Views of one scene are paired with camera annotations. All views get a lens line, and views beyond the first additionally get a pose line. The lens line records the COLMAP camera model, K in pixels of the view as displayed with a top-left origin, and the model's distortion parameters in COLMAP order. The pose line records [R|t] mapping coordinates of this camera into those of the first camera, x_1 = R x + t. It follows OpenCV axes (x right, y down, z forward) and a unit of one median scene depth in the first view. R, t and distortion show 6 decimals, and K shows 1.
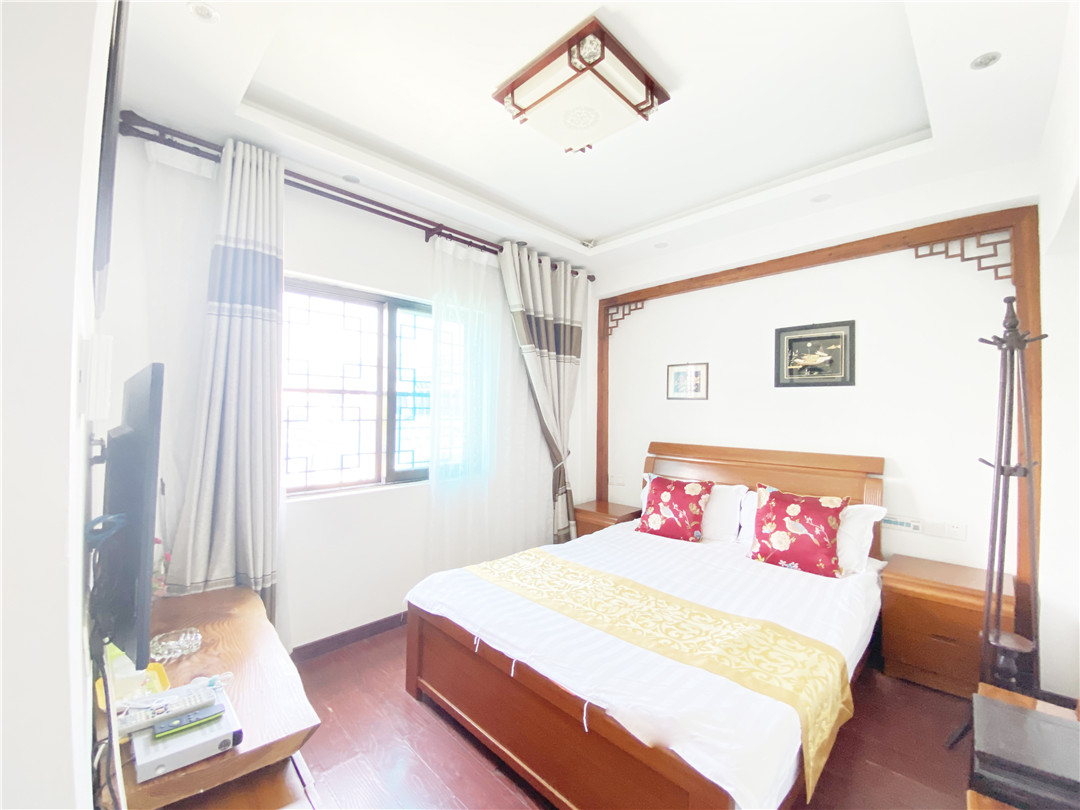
lens RADIAL K [[441.8, 0, 552.6], [0, 441.8, 402.9], [0, 0, 1]] dist [0.057492, -0.040385]
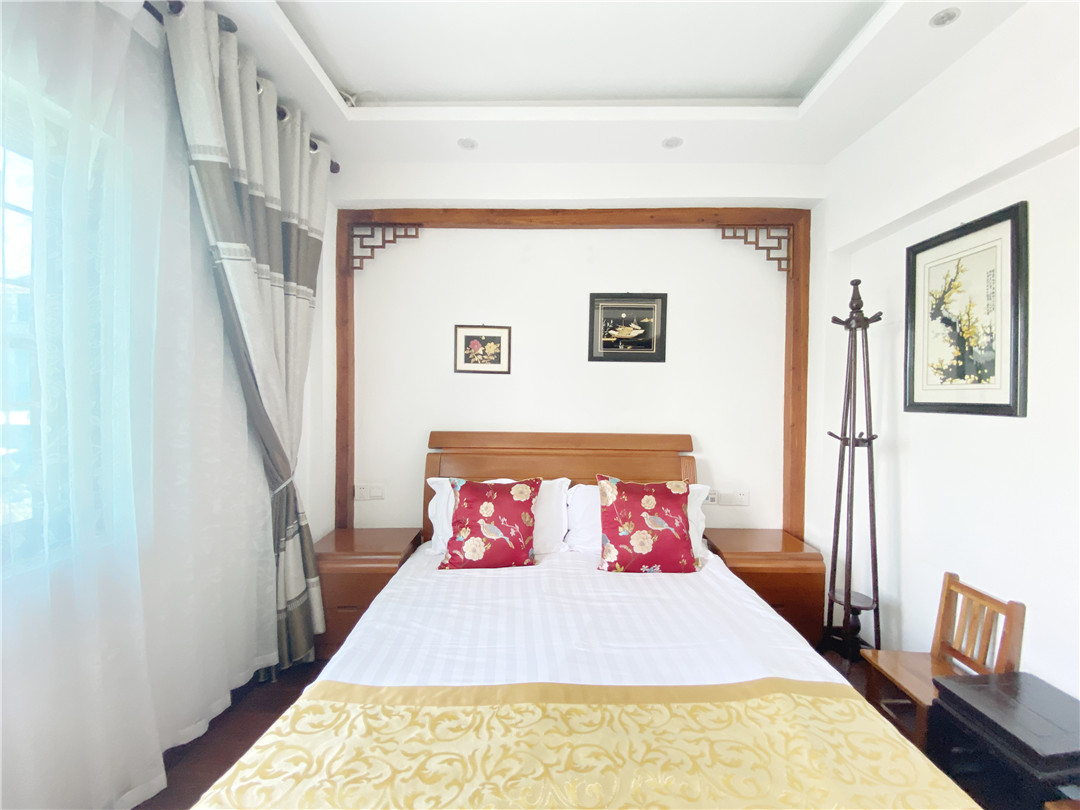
lens RADIAL K [[441.8, 0, 552.6], [0, 441.8, 402.9], [0, 0, 1]] dist [0.057492, -0.040385]
pose [[0.726290, -0.014217, 0.687241, -0.152914], [-0.013352, 0.999306, 0.034784, 0.018159], [-0.687259, -0.034439, 0.725596, 0.442620]]
